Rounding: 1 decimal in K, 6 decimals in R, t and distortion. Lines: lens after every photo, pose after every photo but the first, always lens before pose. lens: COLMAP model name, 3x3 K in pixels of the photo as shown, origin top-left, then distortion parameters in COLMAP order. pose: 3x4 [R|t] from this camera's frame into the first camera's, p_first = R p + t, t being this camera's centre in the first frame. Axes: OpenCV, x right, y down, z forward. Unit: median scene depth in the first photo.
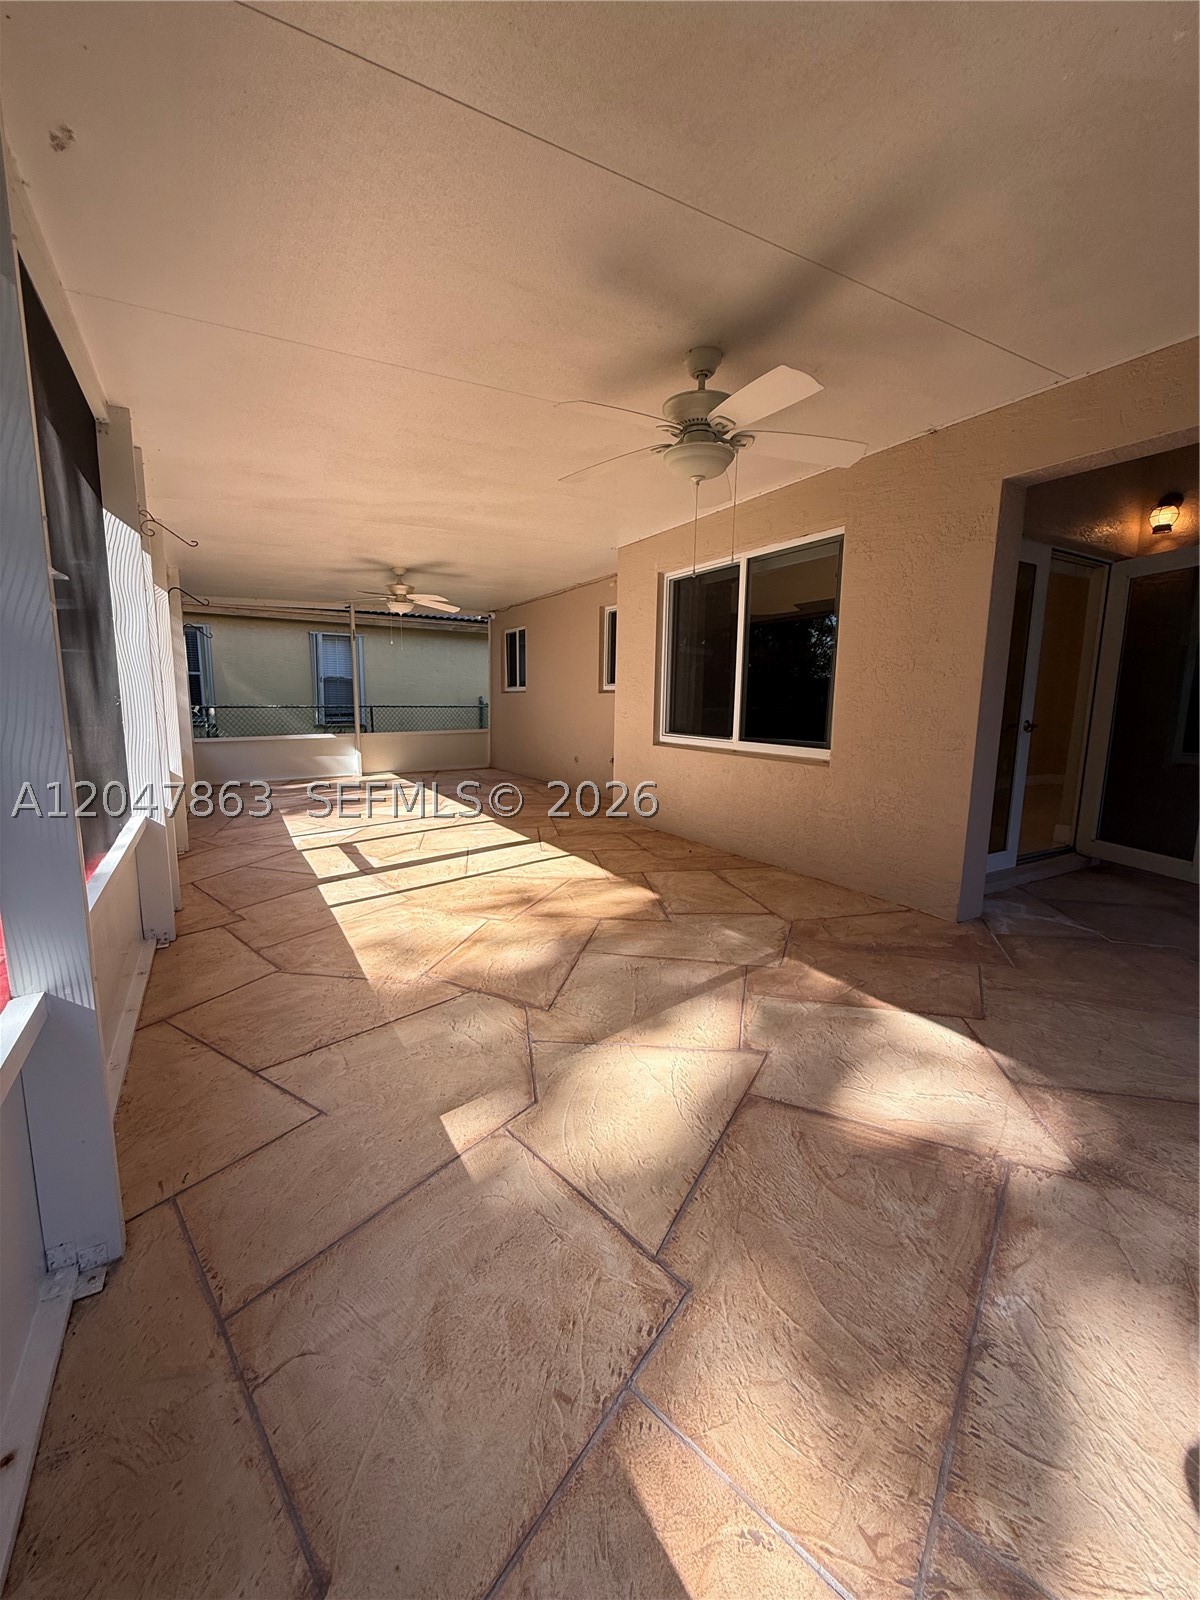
lens RADIAL K [[643.4, 0, 603.7], [0, 643.4, 799.3], [0, 0, 1]] dist [-0.000840, 0.000715]
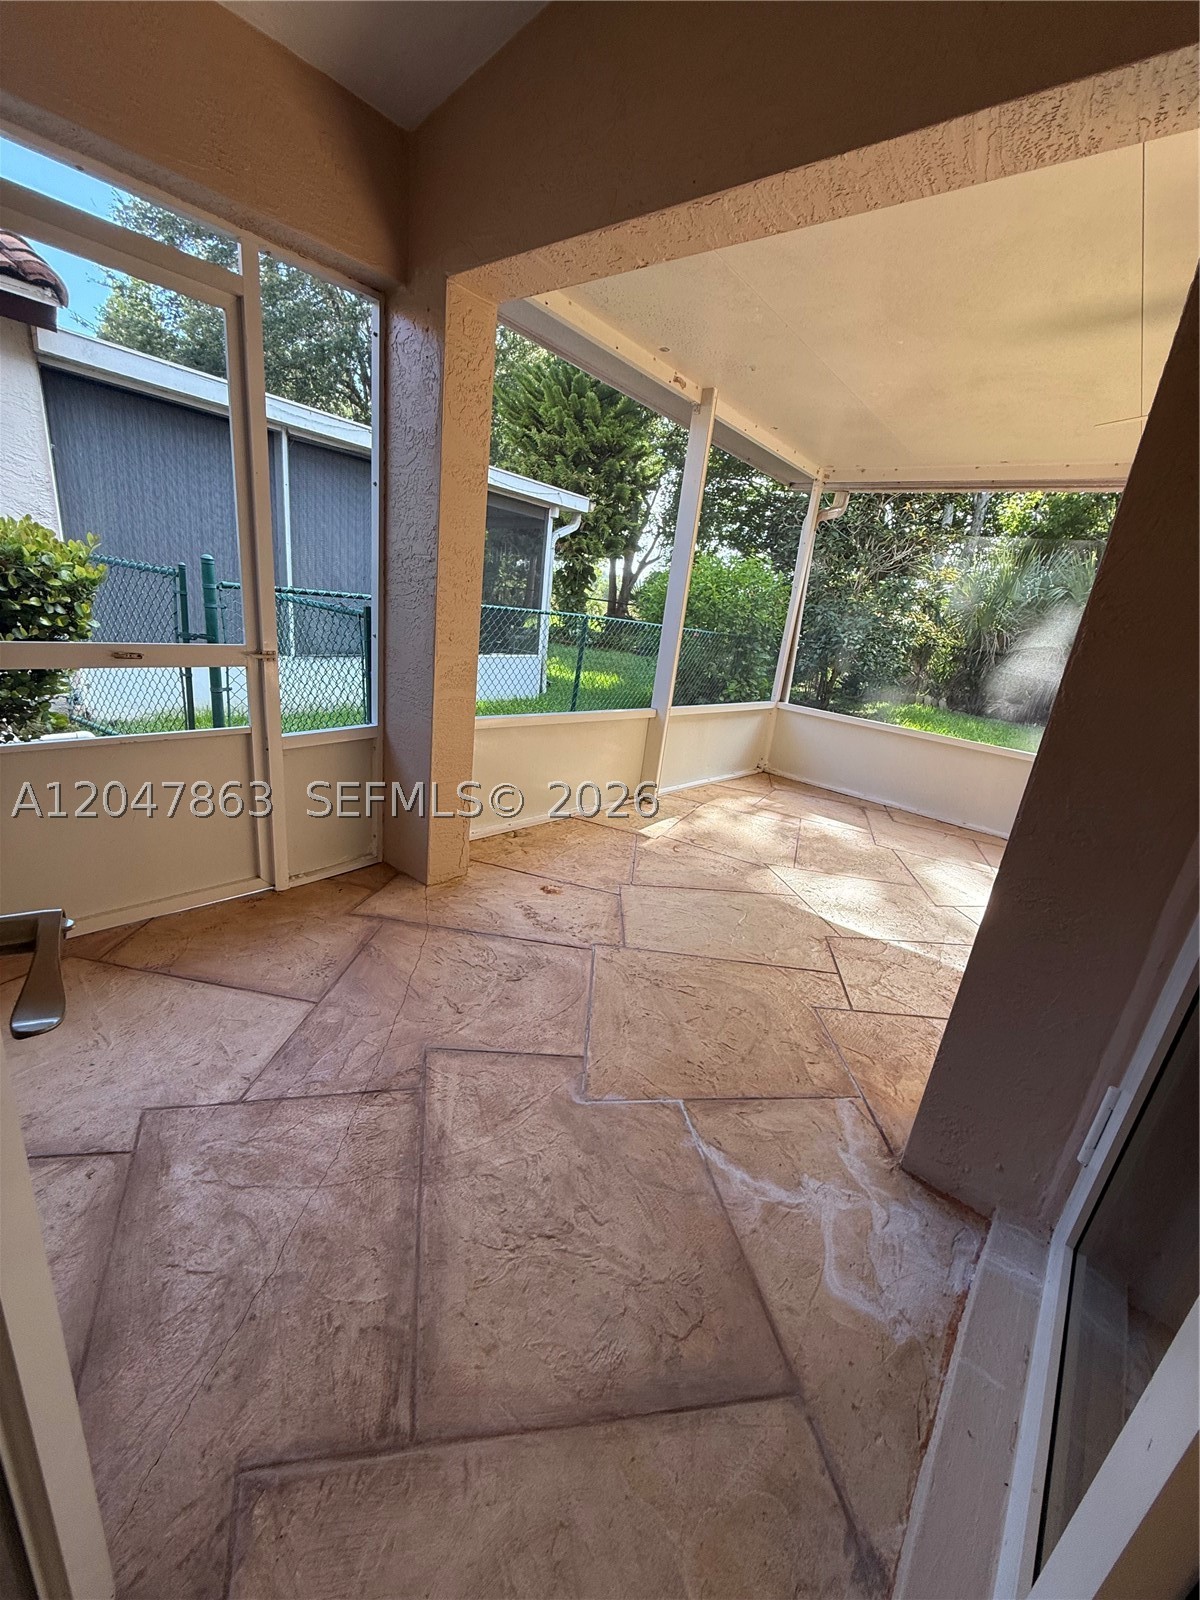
lens RADIAL K [[643.4, 0, 599.0], [0, 643.4, 793.8], [0, 0, 1]] dist [-0.000840, 0.000715]
pose [[-0.939954, -0.018780, -0.340784, 1.064168], [-0.174816, 0.884054, 0.433461, -0.249328], [0.293131, 0.467008, -0.834253, 1.336347]]
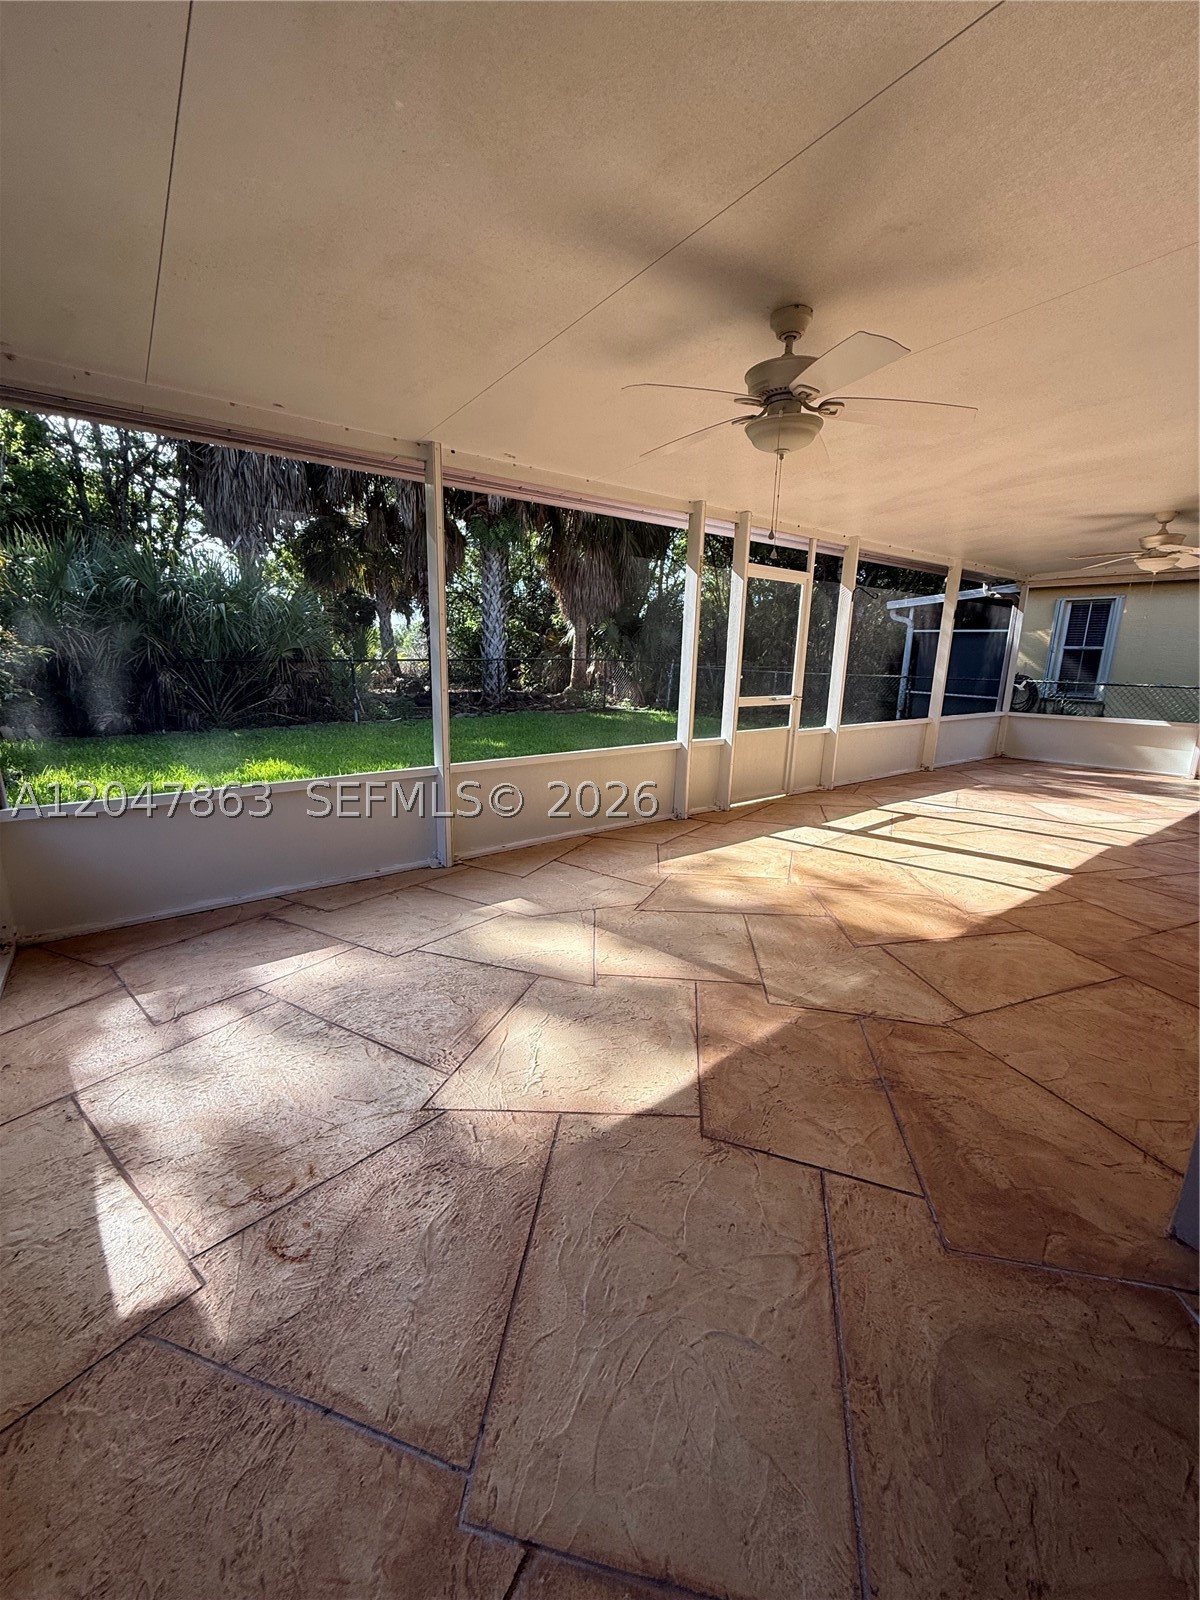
lens RADIAL K [[643.4, 0, 598.0], [0, 643.4, 801.4], [0, 0, 1]] dist [-0.000840, 0.000715]
pose [[0.101229, 0.216280, -0.971069, 0.931030], [-0.171797, 0.965220, 0.197068, -0.117217], [0.979918, 0.146878, 0.134865, 0.558296]]
